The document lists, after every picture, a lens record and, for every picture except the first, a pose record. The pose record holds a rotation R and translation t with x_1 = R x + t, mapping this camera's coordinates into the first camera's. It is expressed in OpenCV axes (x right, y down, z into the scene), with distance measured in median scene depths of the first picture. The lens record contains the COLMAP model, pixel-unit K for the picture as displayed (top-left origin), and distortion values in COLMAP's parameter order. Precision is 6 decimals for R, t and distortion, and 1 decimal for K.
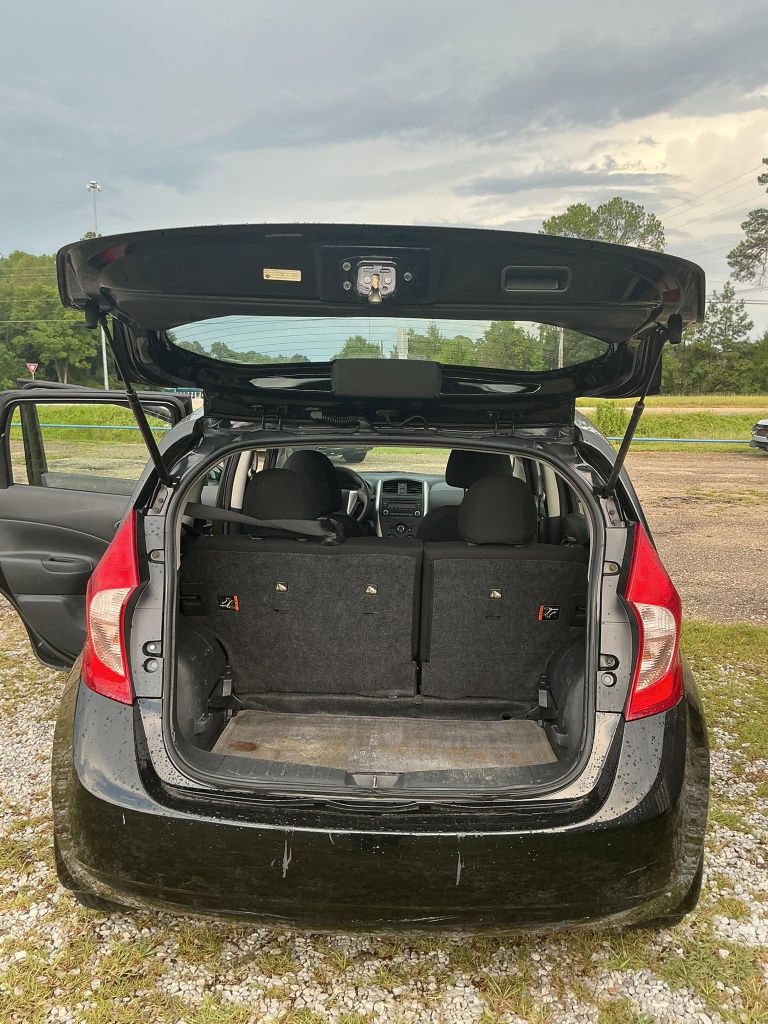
lens RADIAL K [[895.9, 0, 387.4], [0, 895.9, 498.6], [0, 0, 1]] dist [0.012304, -0.091541]
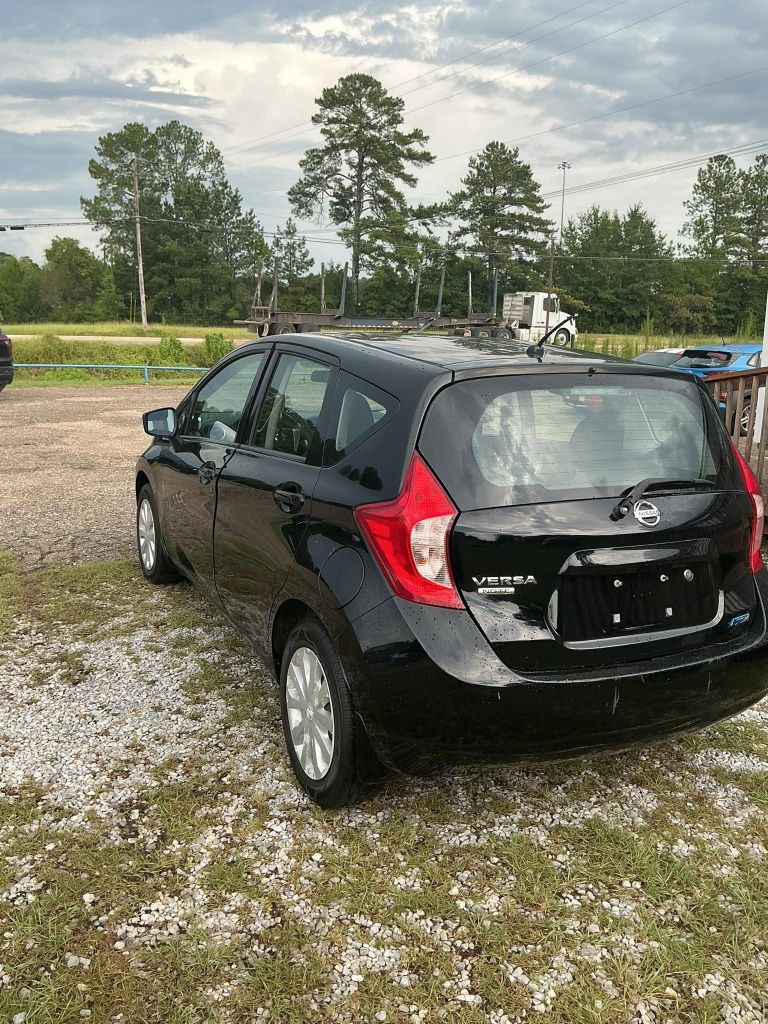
lens RADIAL K [[895.9, 0, 395.2], [0, 895.9, 528.9], [0, 0, 1]] dist [0.012304, -0.091541]
pose [[0.865724, -0.090412, 0.492288, -0.671147], [0.035845, 0.992224, 0.119191, -0.015965], [-0.499236, -0.085541, 0.862233, 0.018046]]
